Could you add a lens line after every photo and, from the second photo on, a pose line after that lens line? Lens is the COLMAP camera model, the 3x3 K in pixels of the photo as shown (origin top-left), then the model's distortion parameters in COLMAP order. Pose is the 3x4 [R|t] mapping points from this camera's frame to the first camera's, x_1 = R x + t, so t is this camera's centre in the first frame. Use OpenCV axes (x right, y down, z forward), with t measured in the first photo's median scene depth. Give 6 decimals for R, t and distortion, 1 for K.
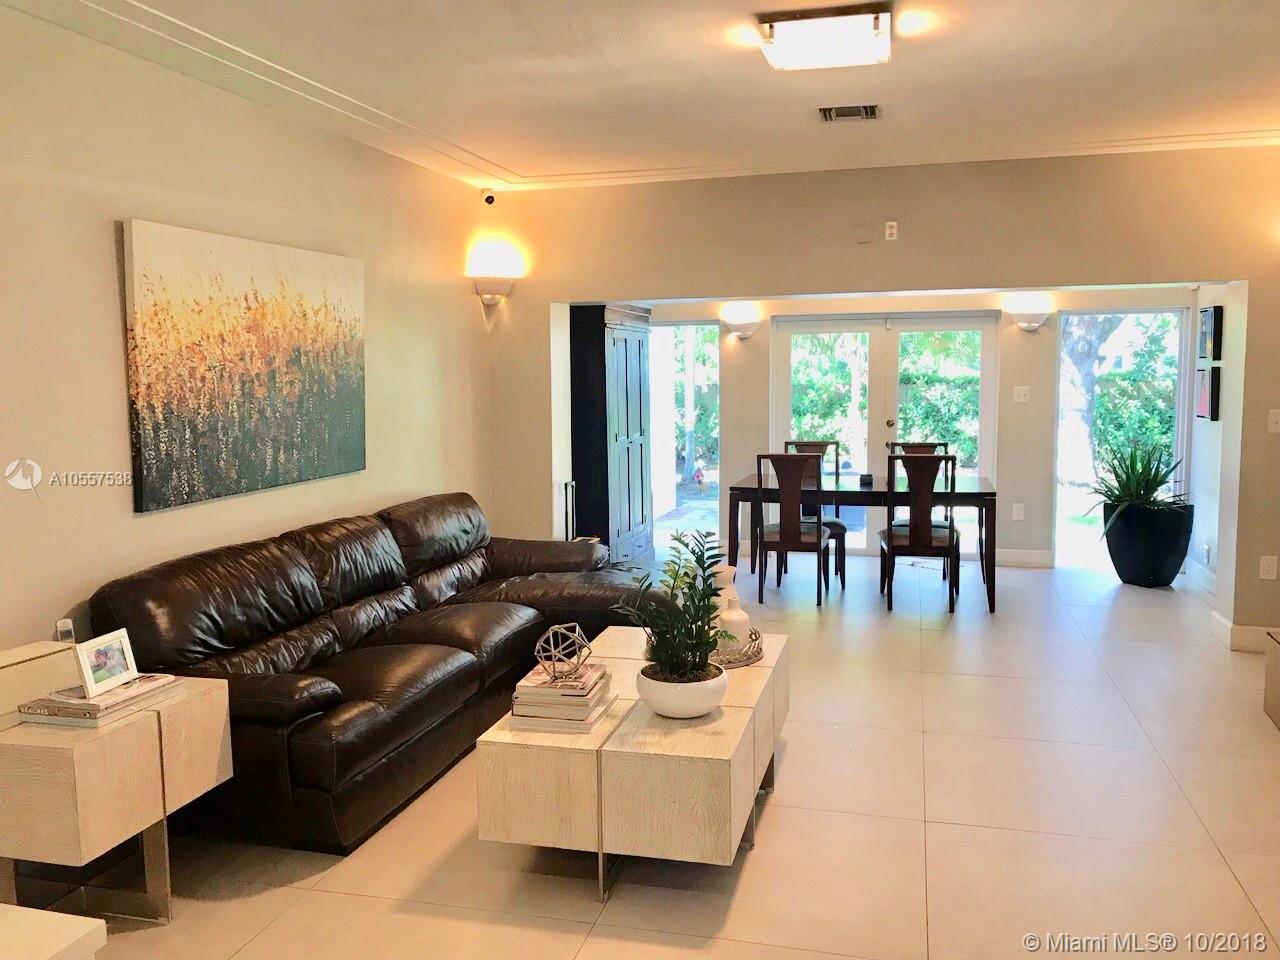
lens RADIAL K [[1060.5, 0, 642.7], [0, 1060.5, 479.7], [0, 0, 1]] dist [0.002024, 0.001214]
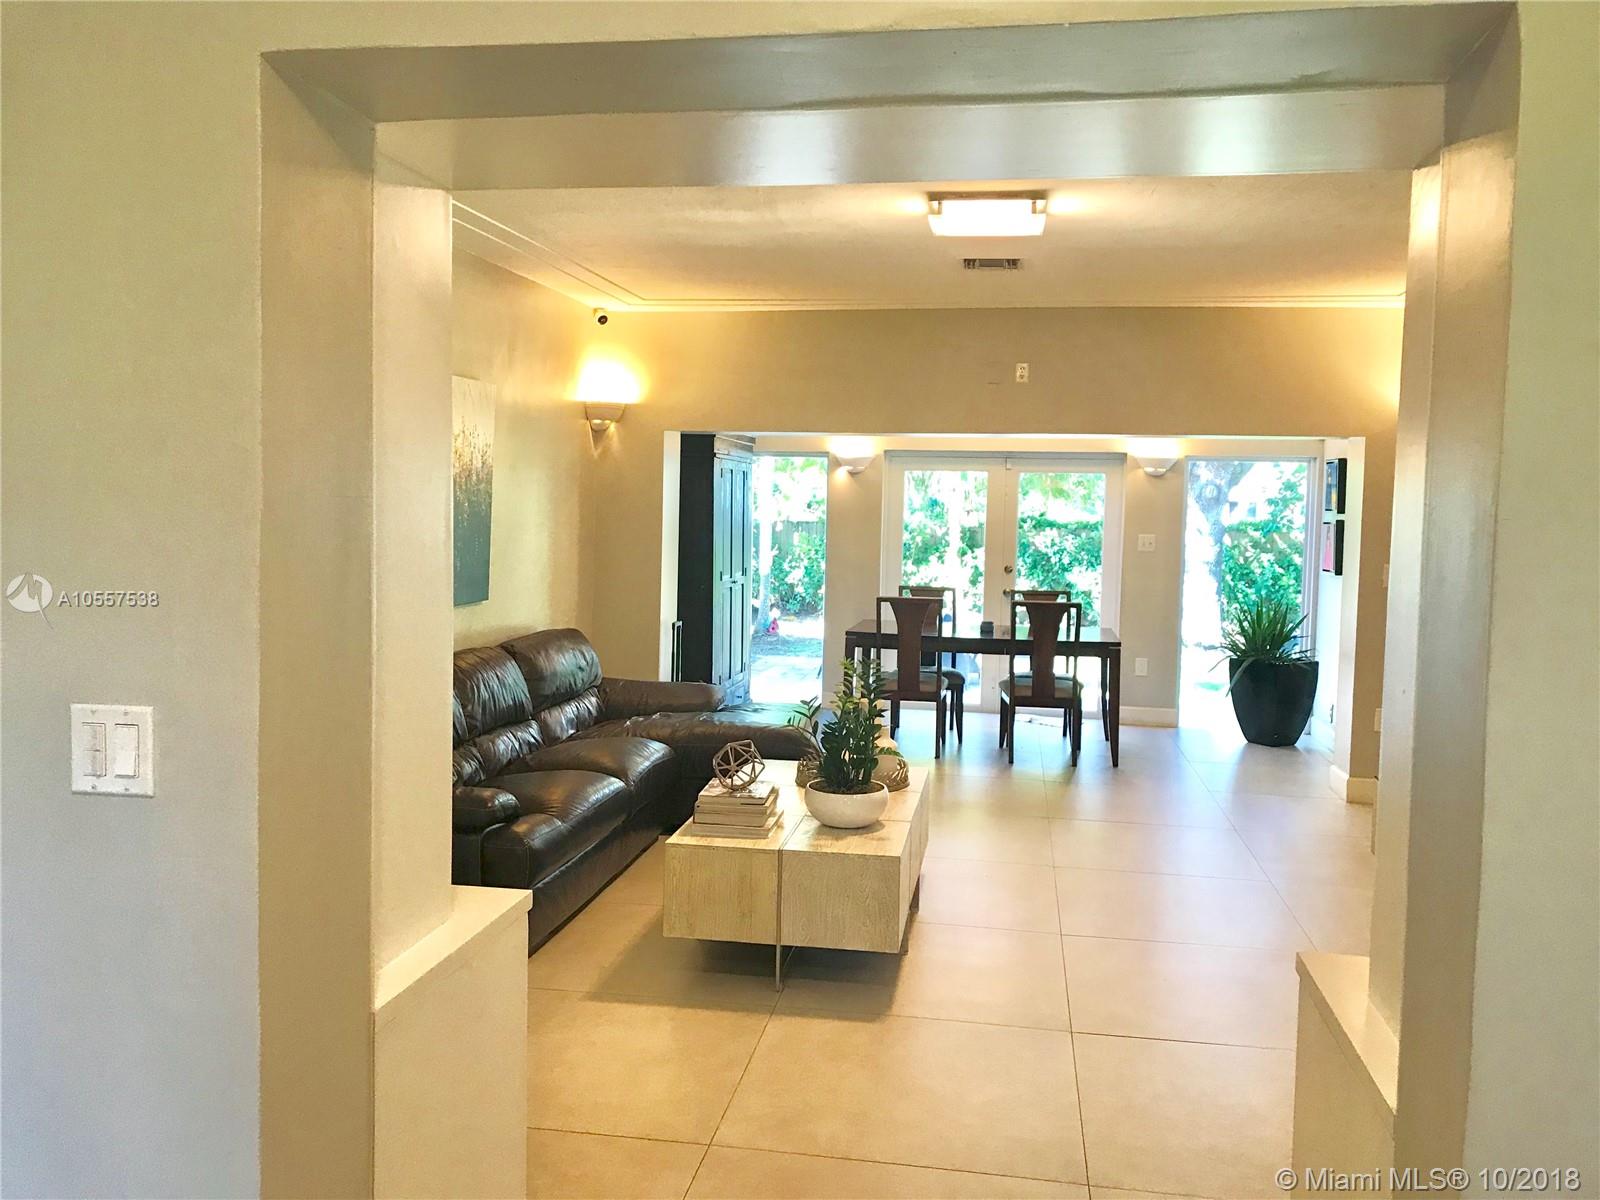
lens RADIAL K [[1325.6, 0, 798.6], [0, 1325.6, 598.2], [0, 0, 1]] dist [0.002024, 0.001214]
pose [[0.995496, 0.025299, 0.091364, -0.071840], [-0.022509, 0.999252, -0.031437, 0.016351], [-0.092091, 0.029238, 0.995321, -0.179396]]
